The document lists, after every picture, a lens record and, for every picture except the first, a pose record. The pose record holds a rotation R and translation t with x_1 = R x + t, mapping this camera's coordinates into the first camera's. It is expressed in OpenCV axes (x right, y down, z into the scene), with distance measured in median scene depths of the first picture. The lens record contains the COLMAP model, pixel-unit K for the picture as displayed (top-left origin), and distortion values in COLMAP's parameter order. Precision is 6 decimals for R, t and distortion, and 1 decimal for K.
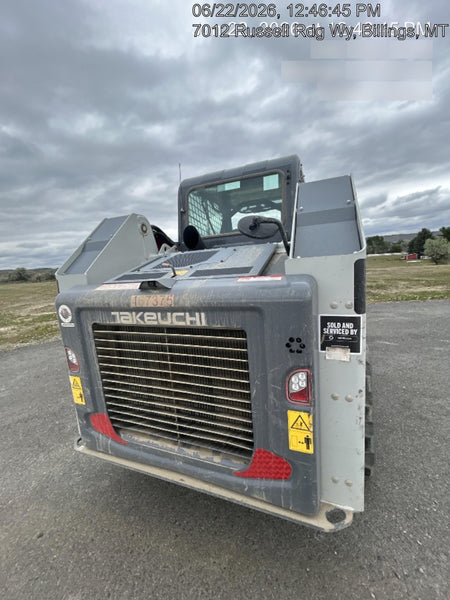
lens RADIAL K [[239.4, 0, 225.0], [0, 239.4, 300.0], [0, 0, 1]] dist [-0.009081, 0.000300]
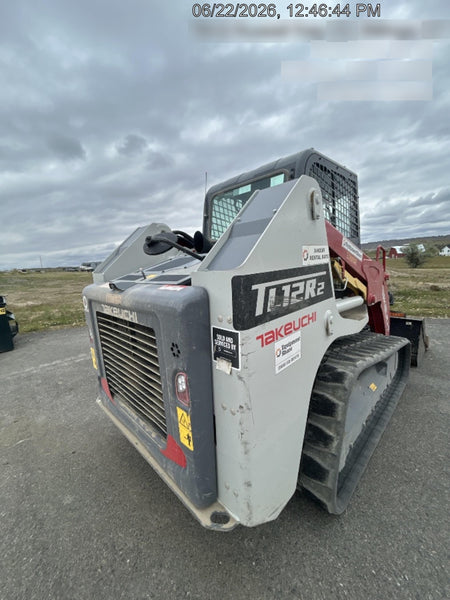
lens RADIAL K [[239.4, 0, 225.0], [0, 239.4, 300.0], [0, 0, 1]] dist [-0.009081, 0.000300]
pose [[0.914640, 0.082270, -0.395810, 0.782111], [-0.070769, 0.996539, 0.043600, -0.093230], [0.398027, -0.011867, 0.917297, 0.053422]]
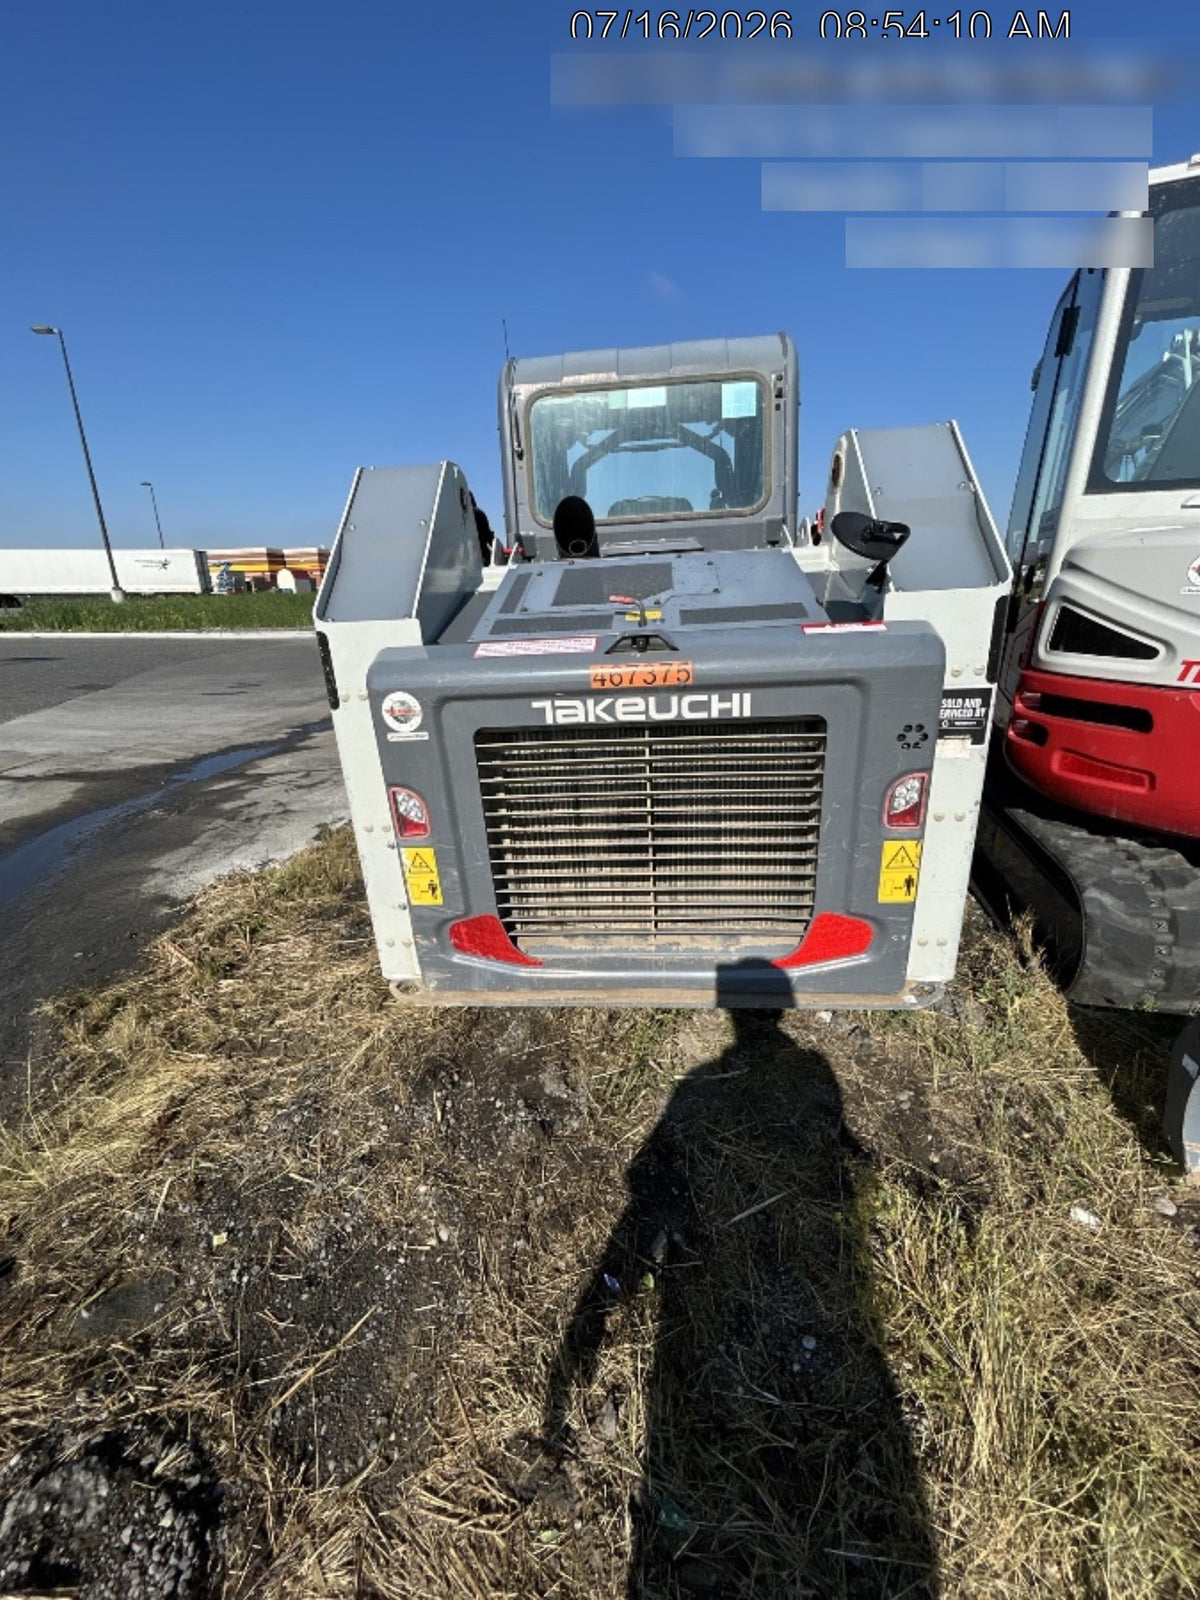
lens RADIAL K [[640.2, 0, 600.0], [0, 640.2, 800.0], [0, 0, 1]] dist [-0.006229, 0.000051]
pose [[0.961805, -0.083360, 0.260733, -0.805220], [0.032770, 0.980717, 0.192665, 0.000183], [-0.271766, -0.176762, 0.945991, -0.345998]]
